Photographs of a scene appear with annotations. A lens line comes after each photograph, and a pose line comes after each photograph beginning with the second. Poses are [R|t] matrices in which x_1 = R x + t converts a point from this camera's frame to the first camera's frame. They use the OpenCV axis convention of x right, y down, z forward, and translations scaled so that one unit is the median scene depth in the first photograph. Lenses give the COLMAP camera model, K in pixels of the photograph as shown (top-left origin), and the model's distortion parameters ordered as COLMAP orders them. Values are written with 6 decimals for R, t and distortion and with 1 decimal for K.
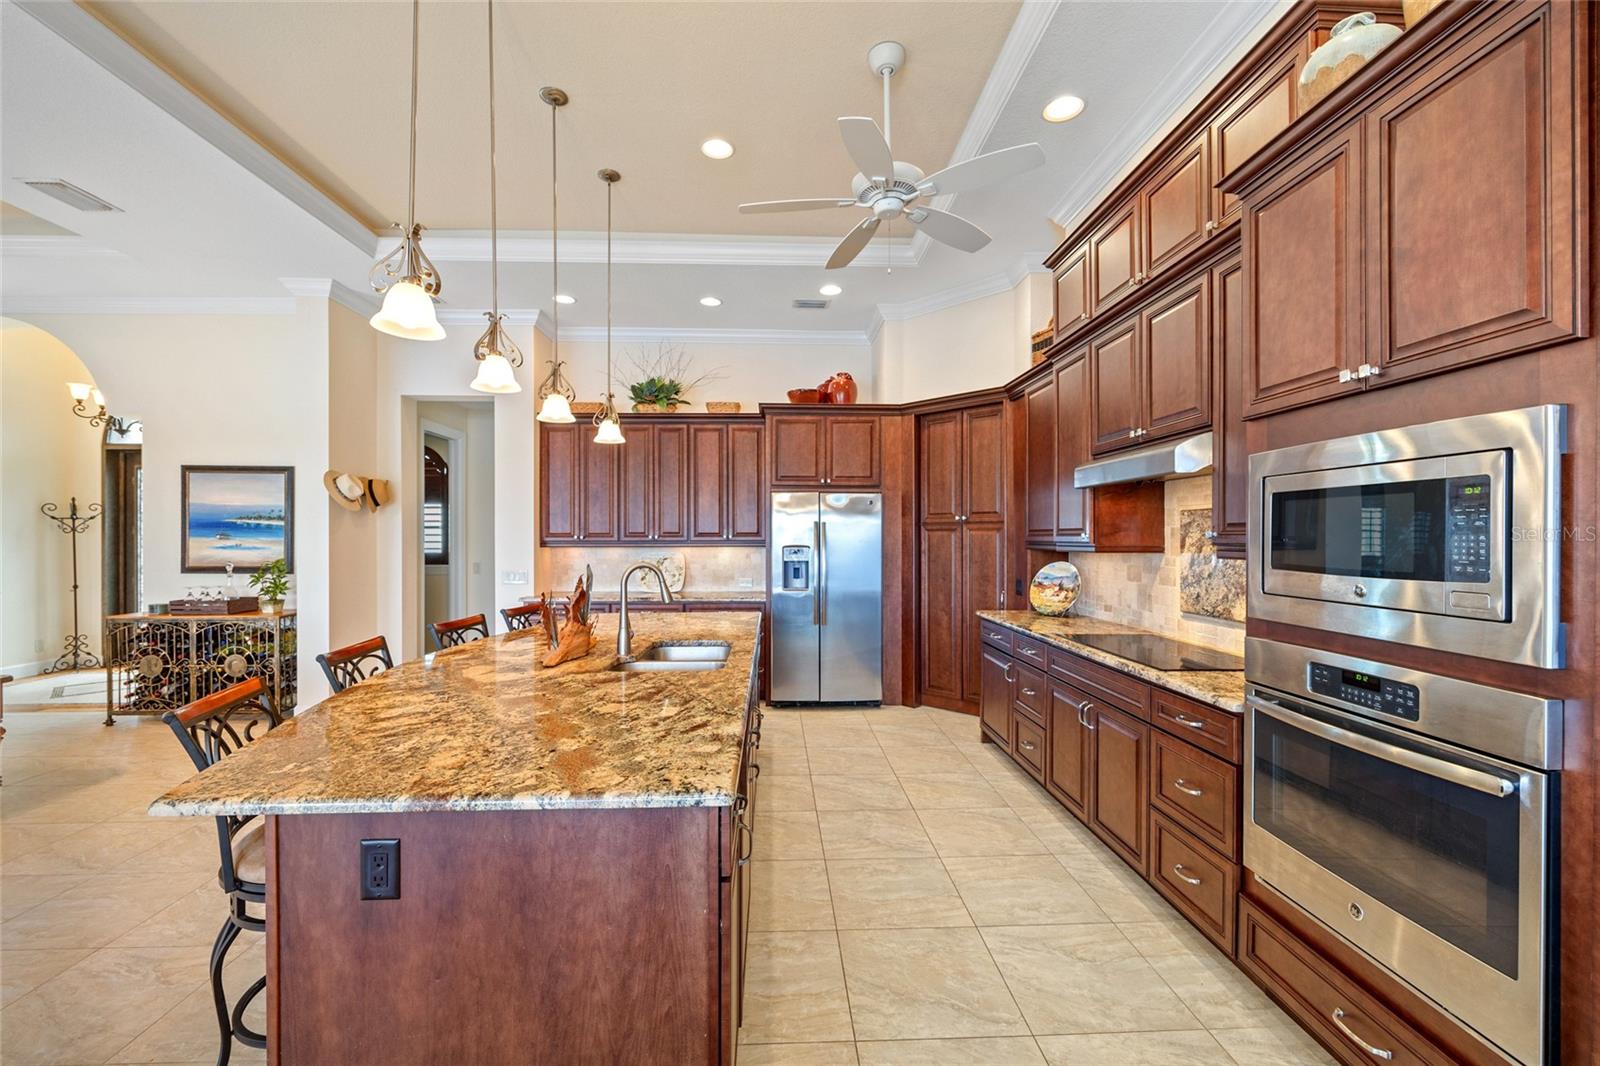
lens RADIAL K [[646.9, 0, 794.3], [0, 646.9, 537.0], [0, 0, 1]] dist [-0.001128, -0.000129]
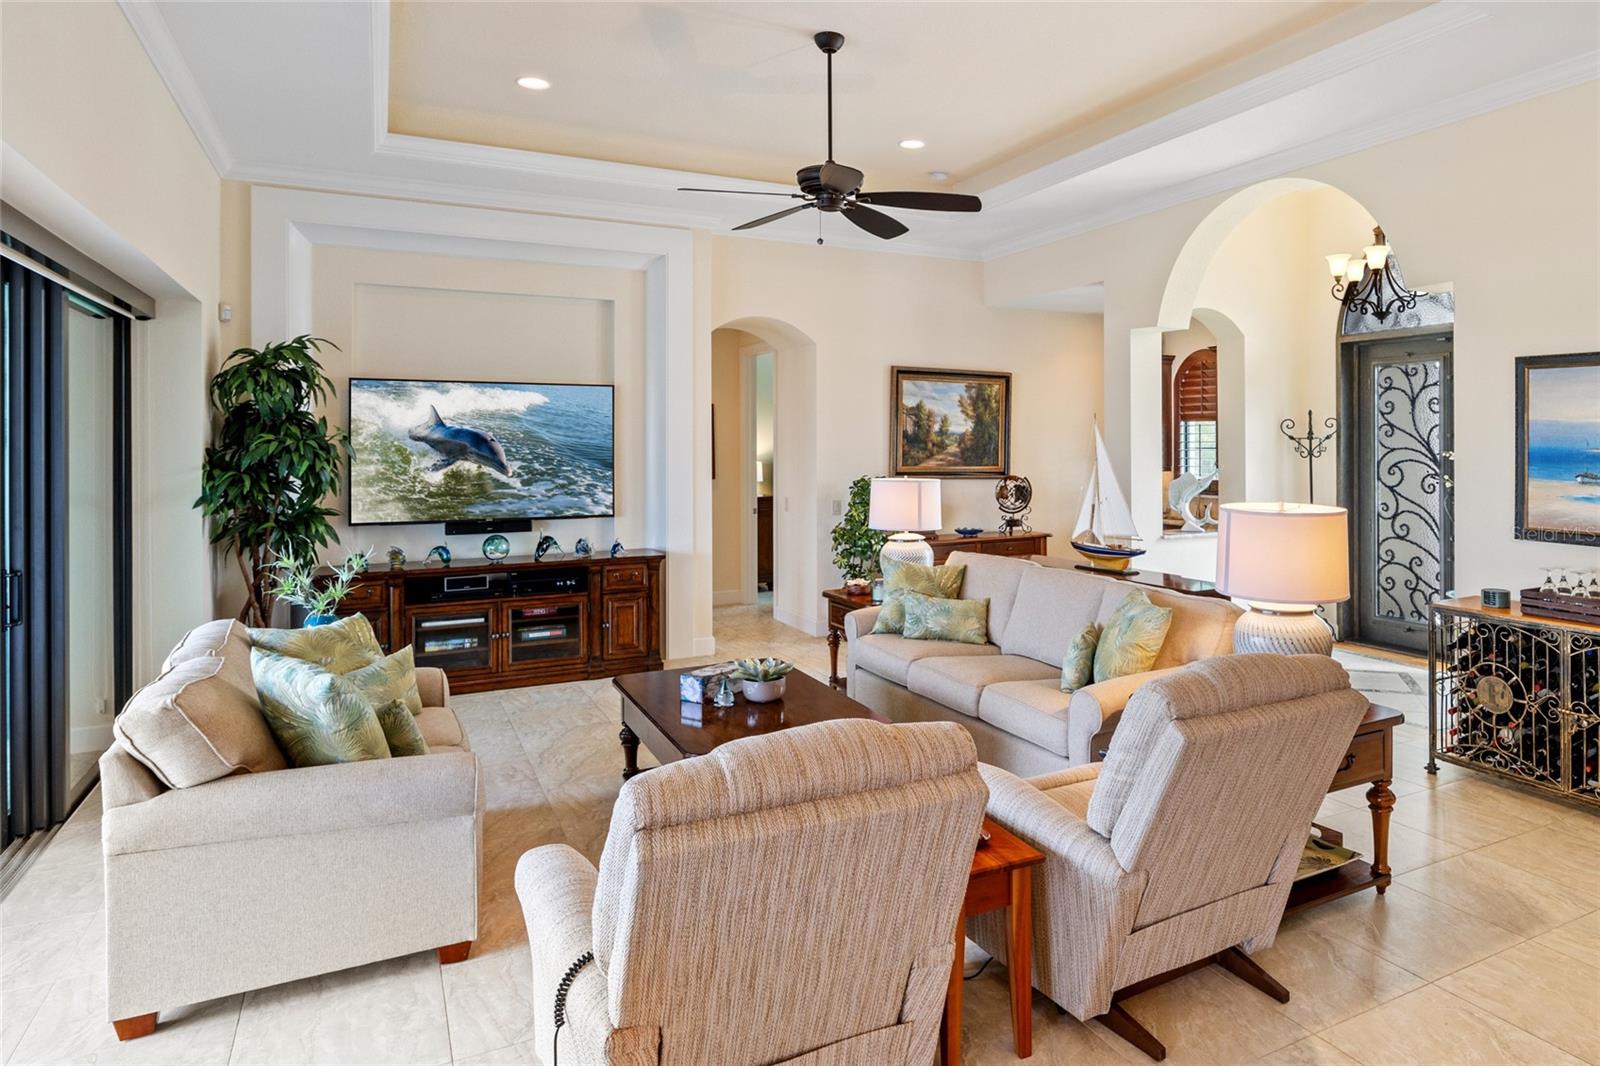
lens RADIAL K [[988.2, 0, 928.4], [0, 988.2, 445.1], [0, 0, 1]] dist [-0.020999, -0.002172]
pose [[0.457875, 0.004036, -0.889008, -0.391743], [0.000989, 0.999987, 0.005050, -0.035143], [0.889016, -0.003191, 0.457865, 0.103900]]
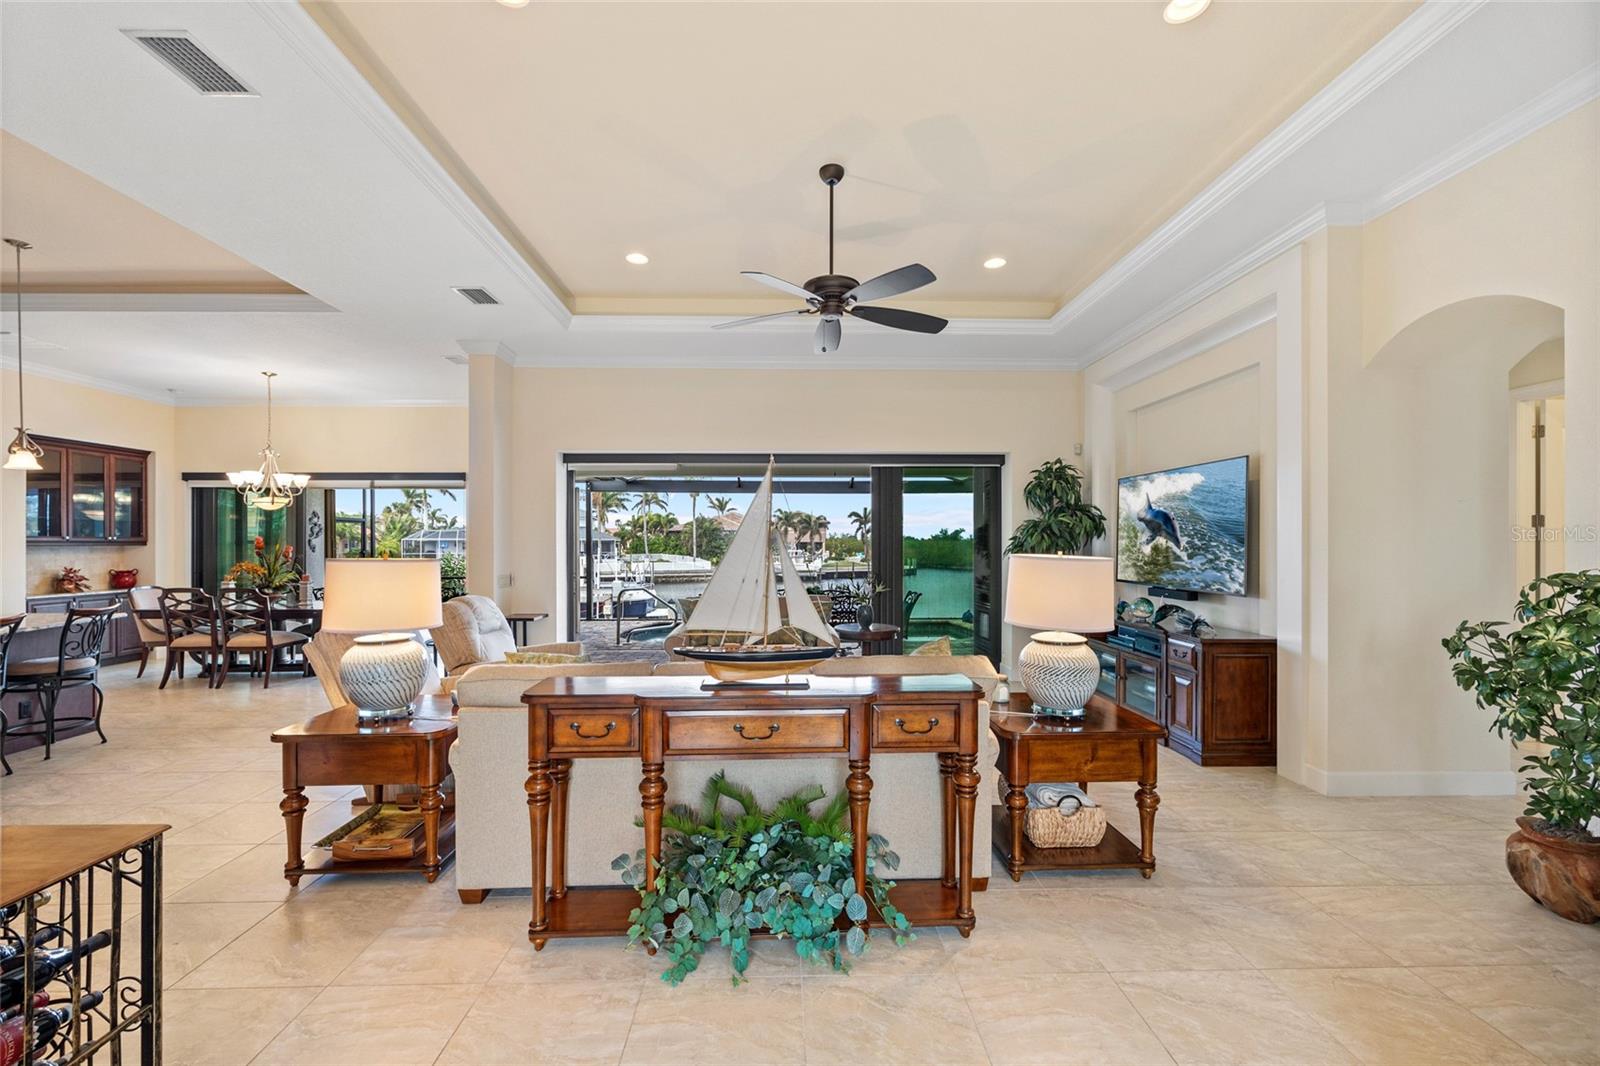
lens RADIAL K [[638.4, 0, 799.0], [0, 638.4, 540.5], [0, 0, 1]] dist [0.000426, -0.000053]
pose [[-0.999918, 0.004564, 0.012002, -1.238312], [0.004503, 0.999977, -0.005131, -0.000175], [-0.012026, -0.005077, -0.999915, 1.163104]]
